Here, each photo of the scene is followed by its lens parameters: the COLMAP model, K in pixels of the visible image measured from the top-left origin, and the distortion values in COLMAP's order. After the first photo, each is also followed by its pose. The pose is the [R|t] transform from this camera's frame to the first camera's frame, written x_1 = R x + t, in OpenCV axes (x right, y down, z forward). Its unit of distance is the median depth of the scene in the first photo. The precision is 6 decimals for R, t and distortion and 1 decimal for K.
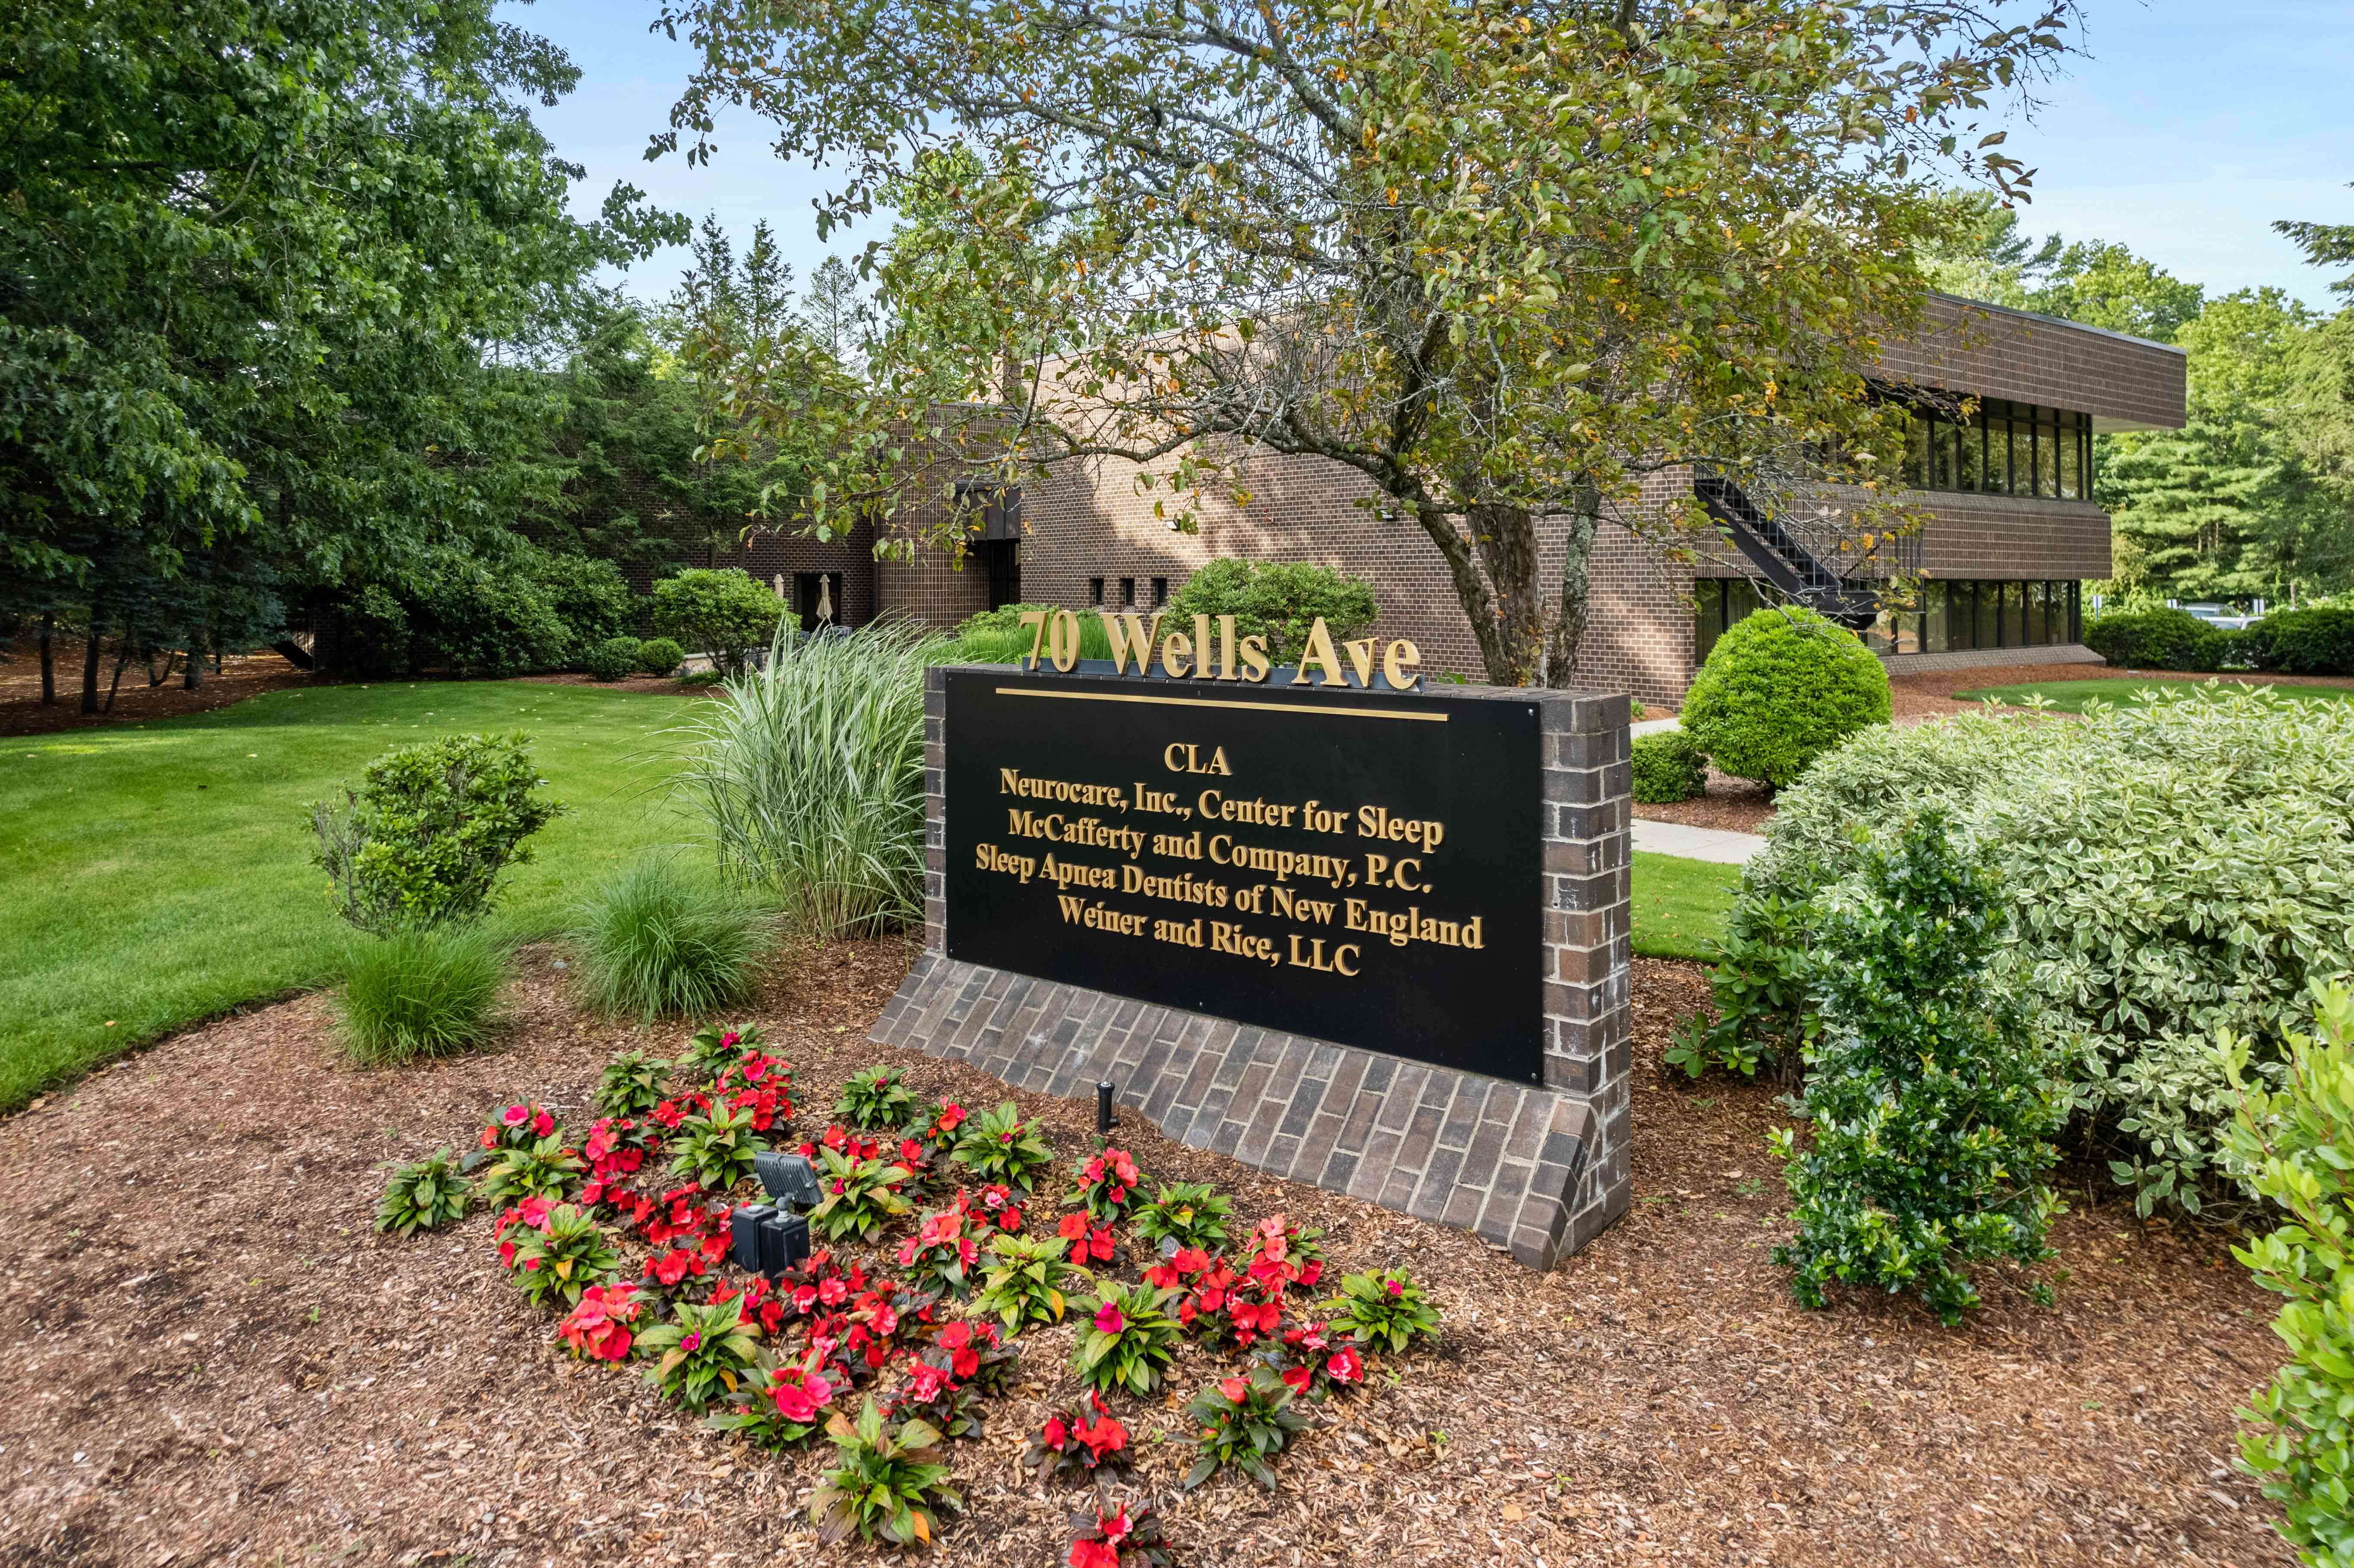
lens RADIAL K [[1554.3, 0, 1175.8], [0, 1554.3, 691.9], [0, 0, 1]] dist [-0.074684, 0.073312]
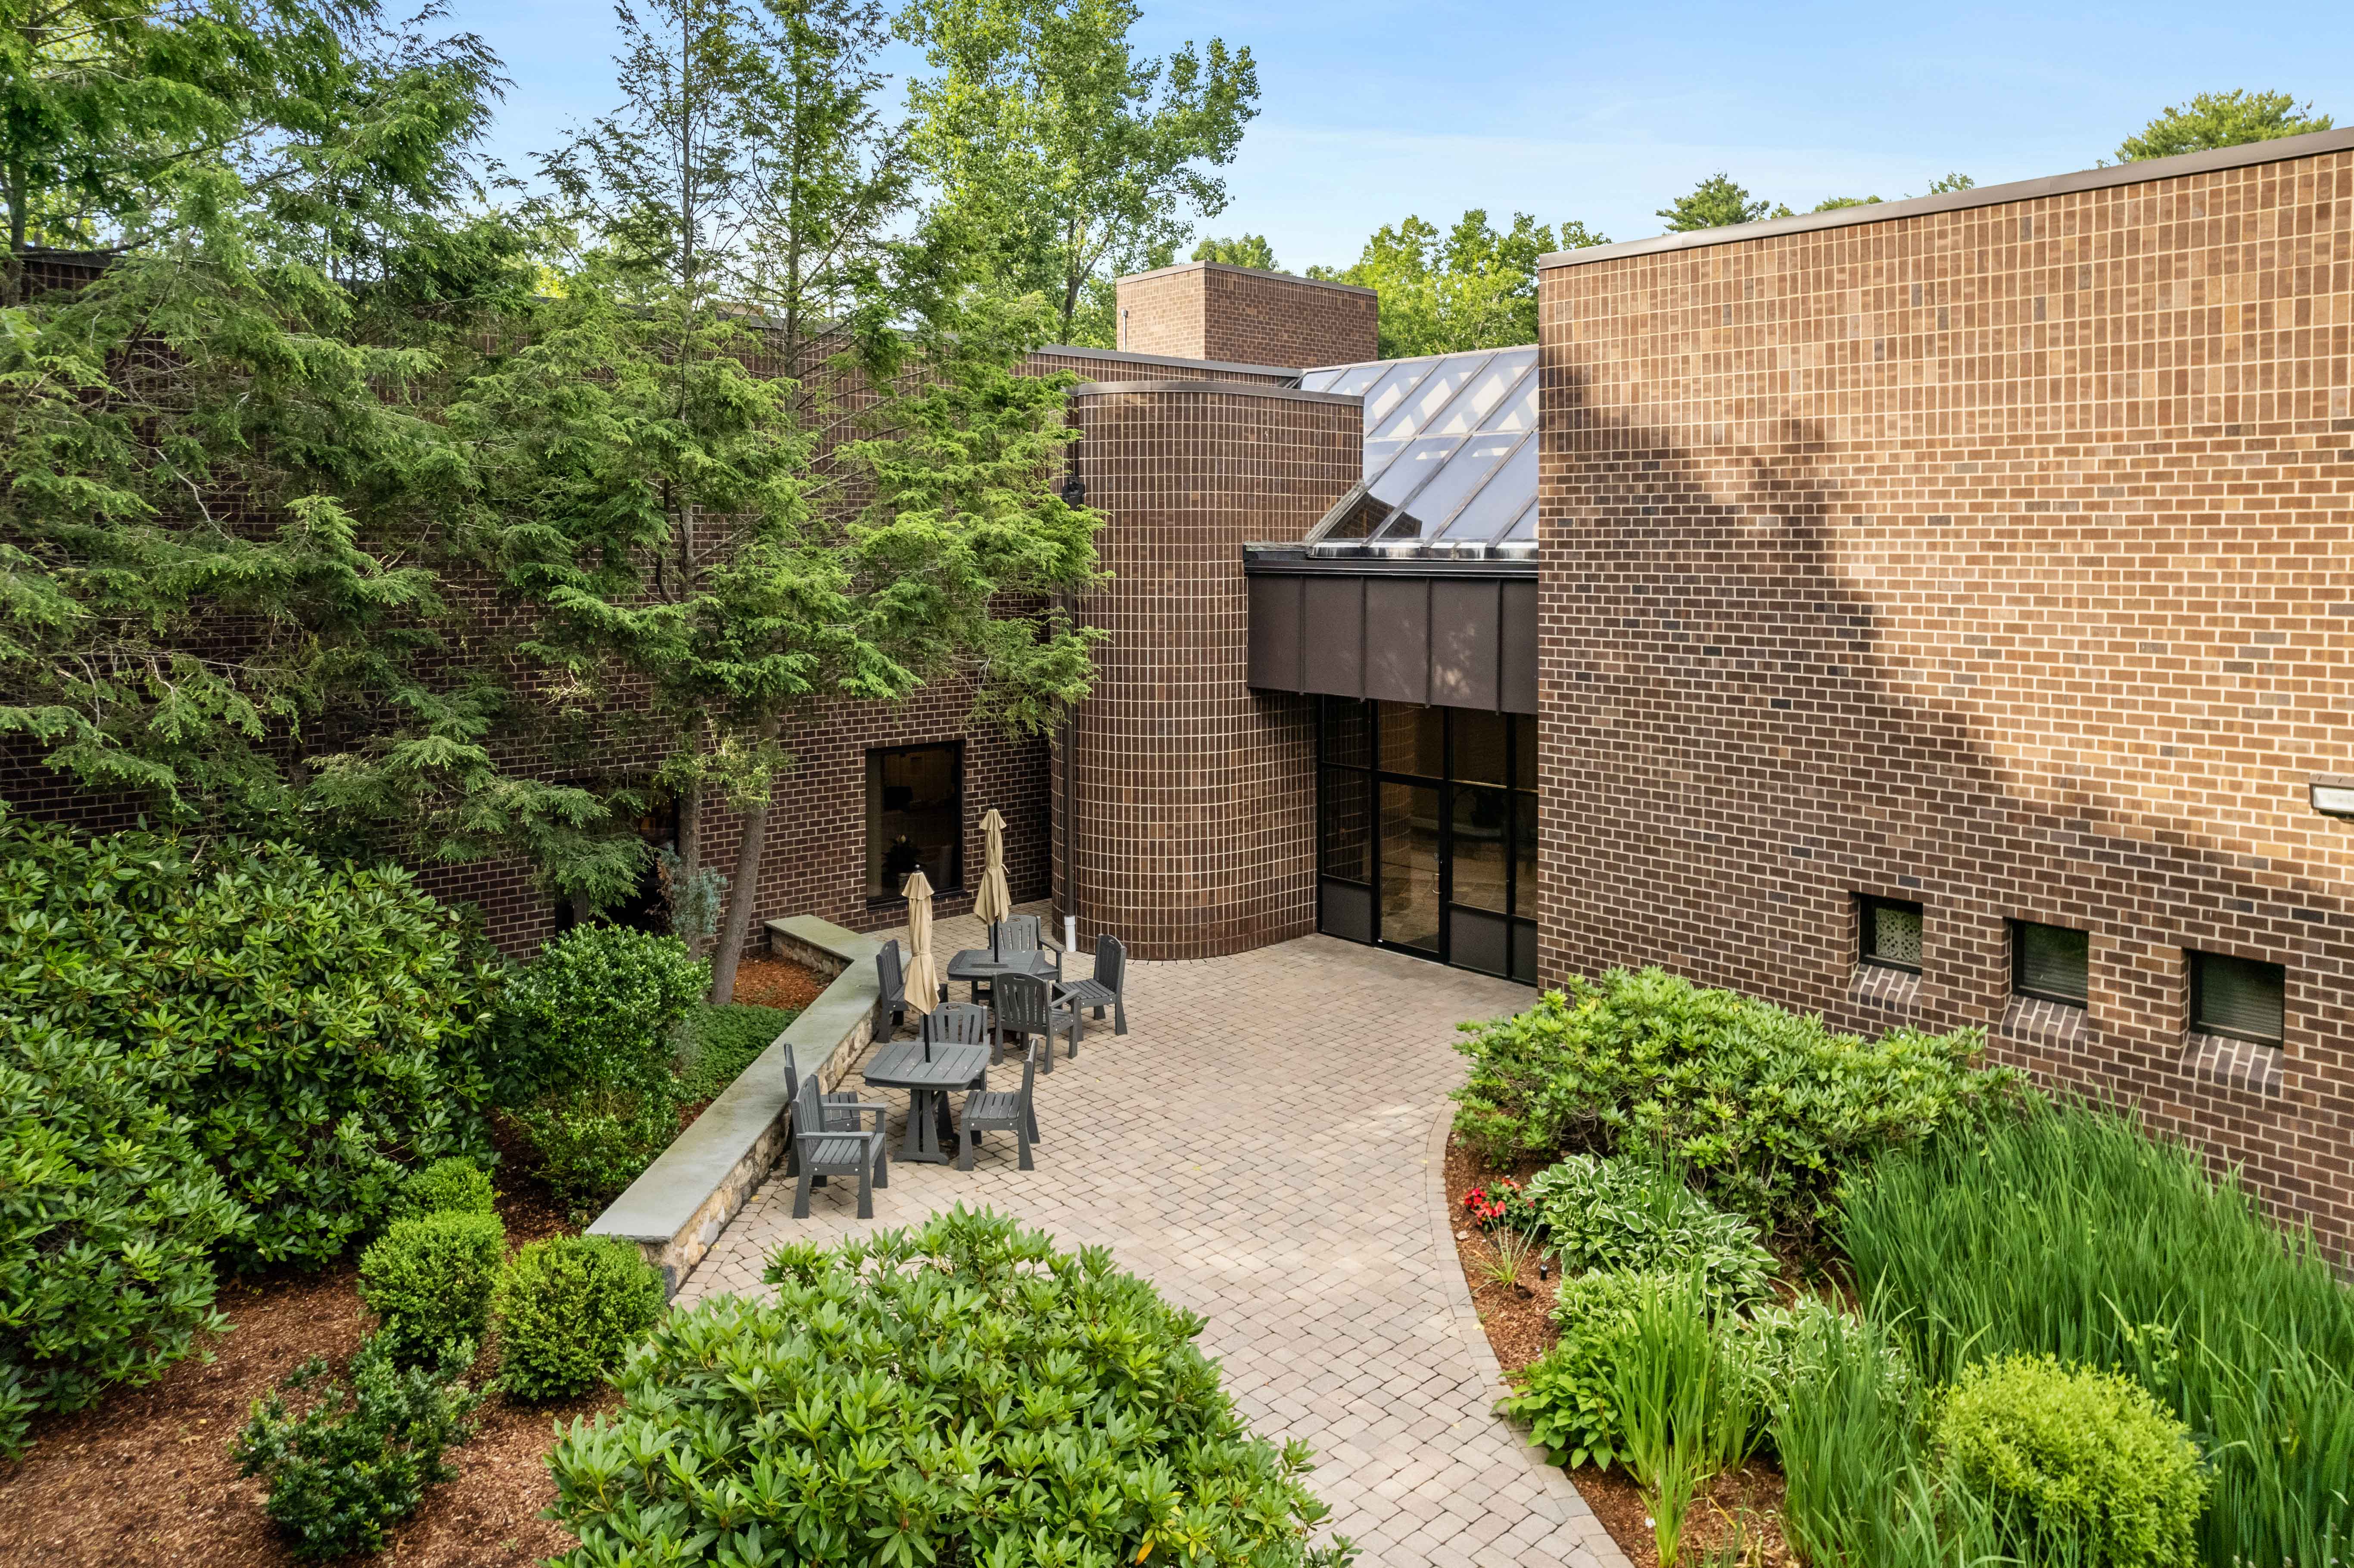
lens RADIAL K [[1554.3, 0, 1175.8], [0, 1554.3, 691.9], [0, 0, 1]] dist [-0.074684, 0.073312]
pose [[0.998357, -0.008237, 0.056699, -0.199725], [0.006529, 0.999521, 0.030243, -0.113879], [-0.056921, -0.029823, 0.997933, 0.602605]]
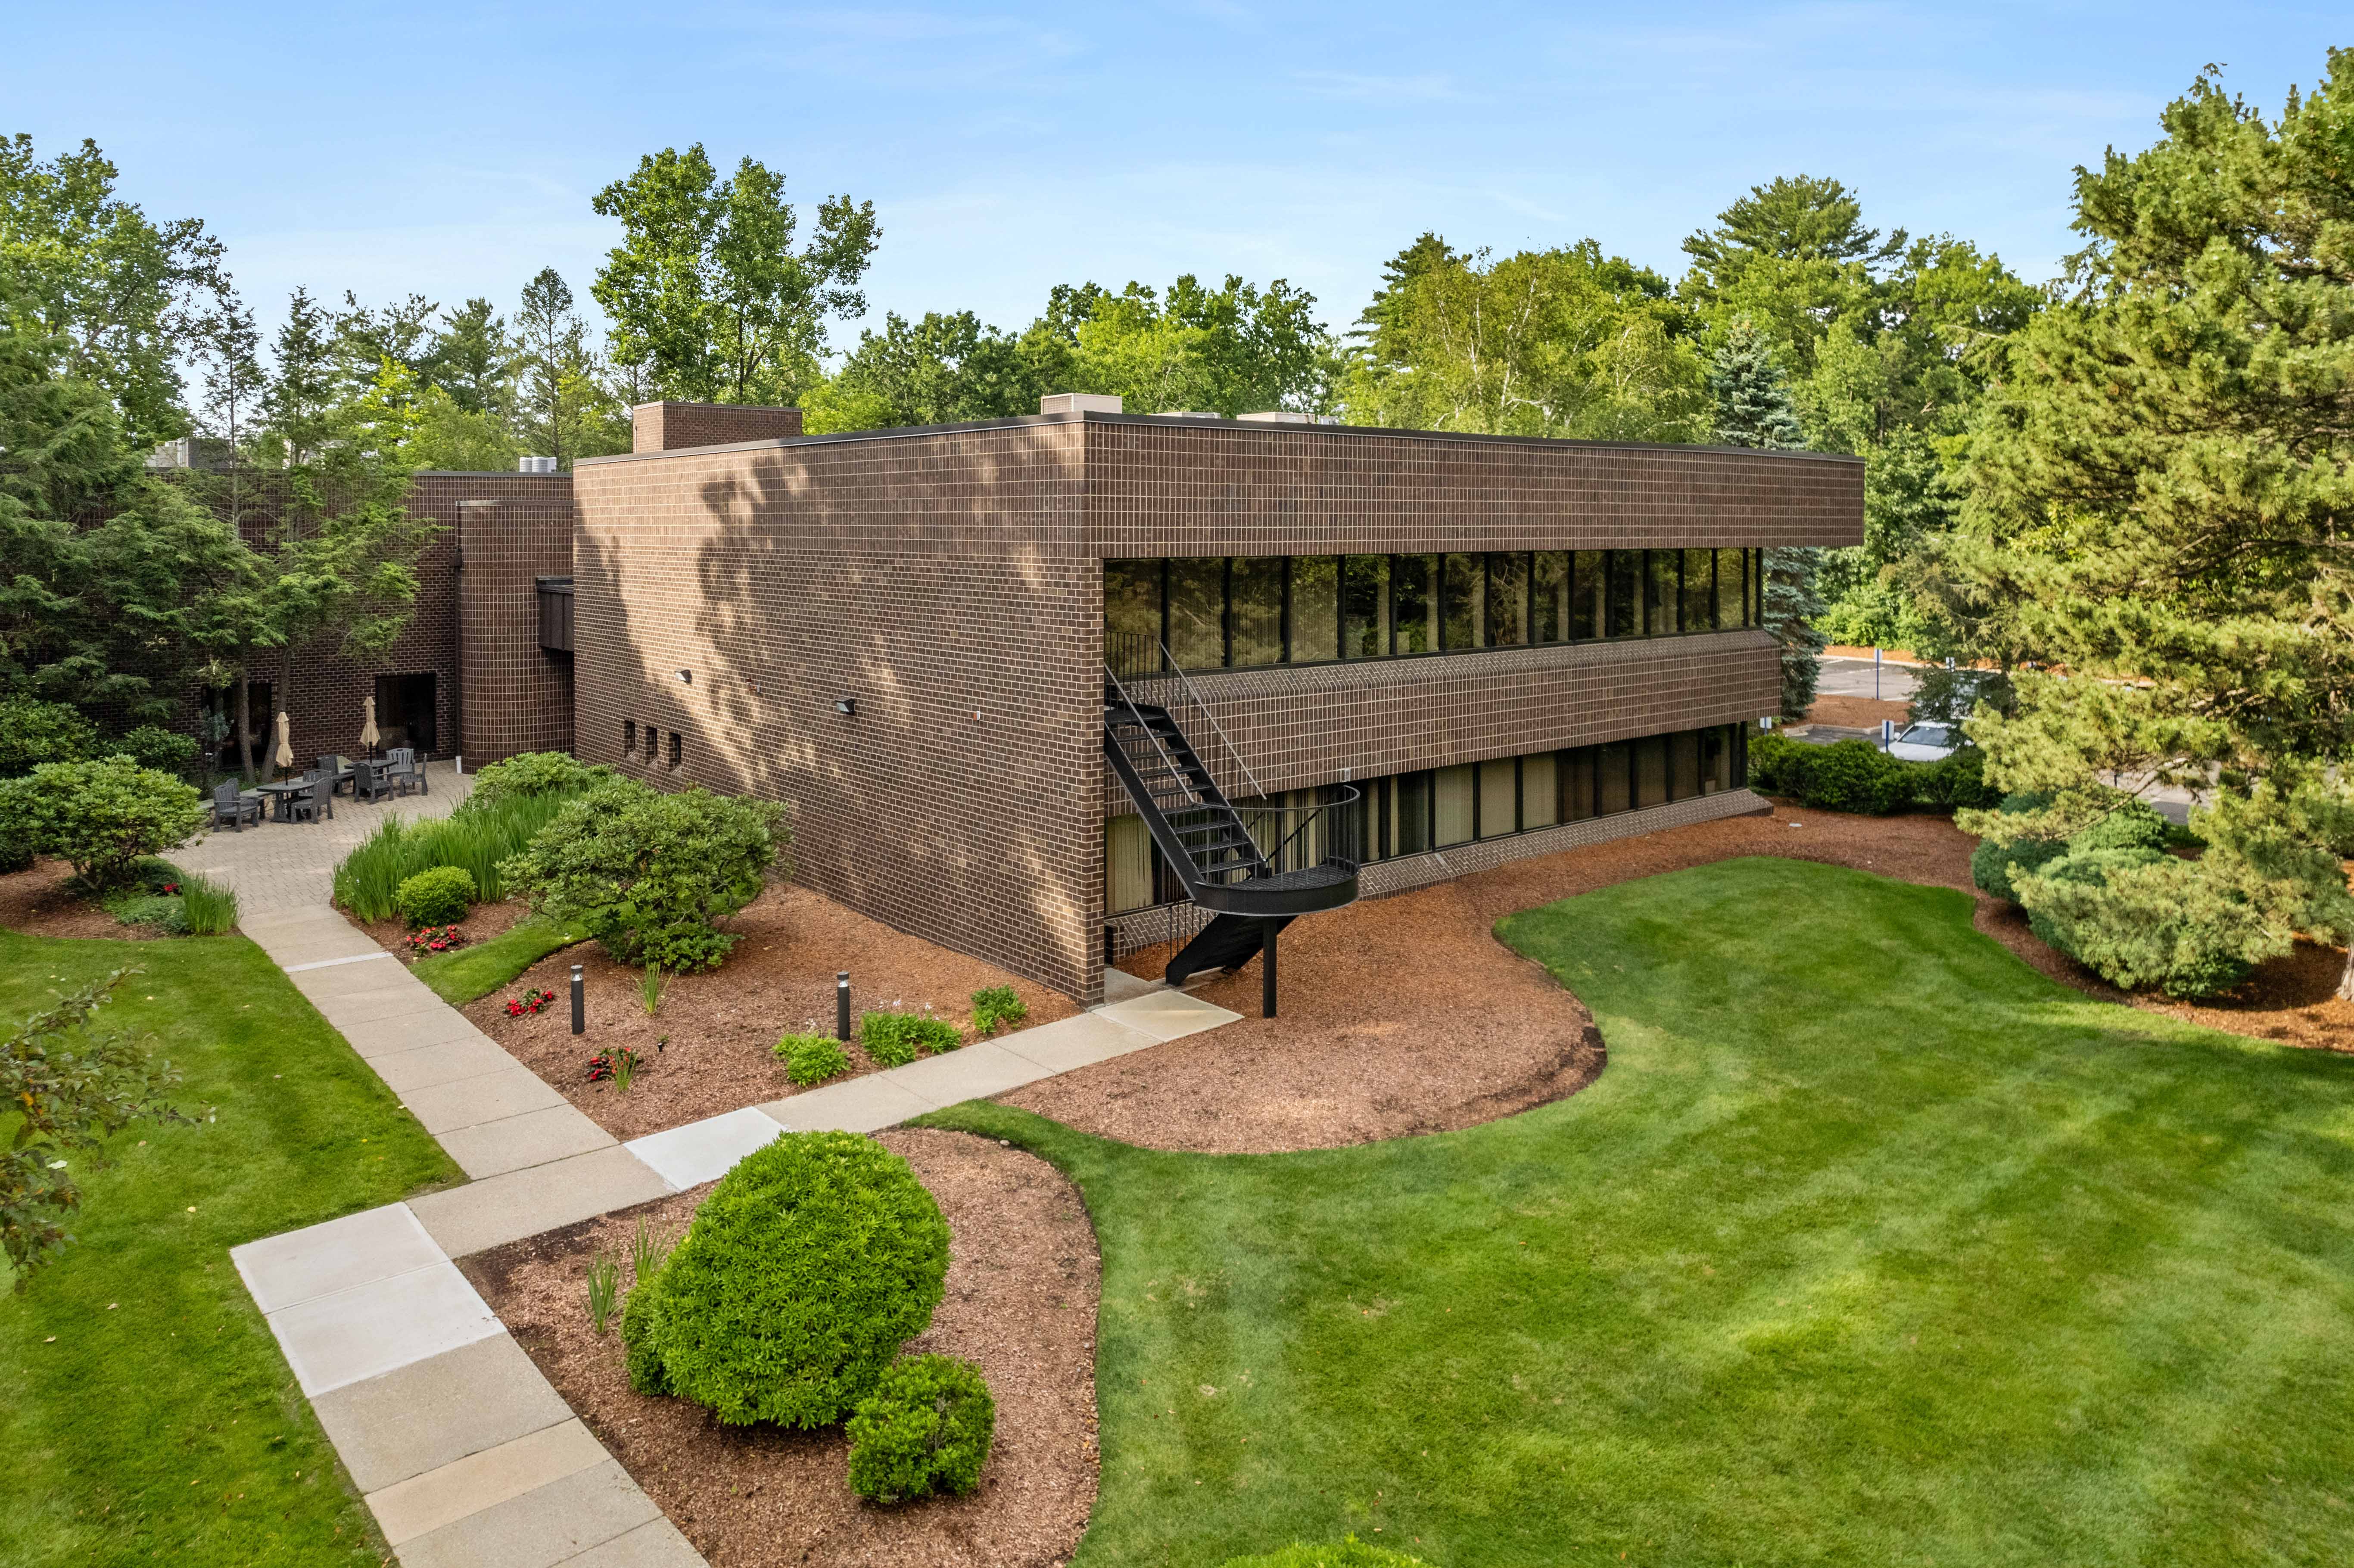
lens RADIAL K [[1554.3, 0, 1175.8], [0, 1554.3, 691.9], [0, 0, 1]] dist [-0.074684, 0.073312]
pose [[0.999572, -0.004470, 0.028925, 0.209244], [0.003276, 0.999146, 0.041187, -0.110920], [-0.029085, -0.041074, 0.998733, 0.102974]]
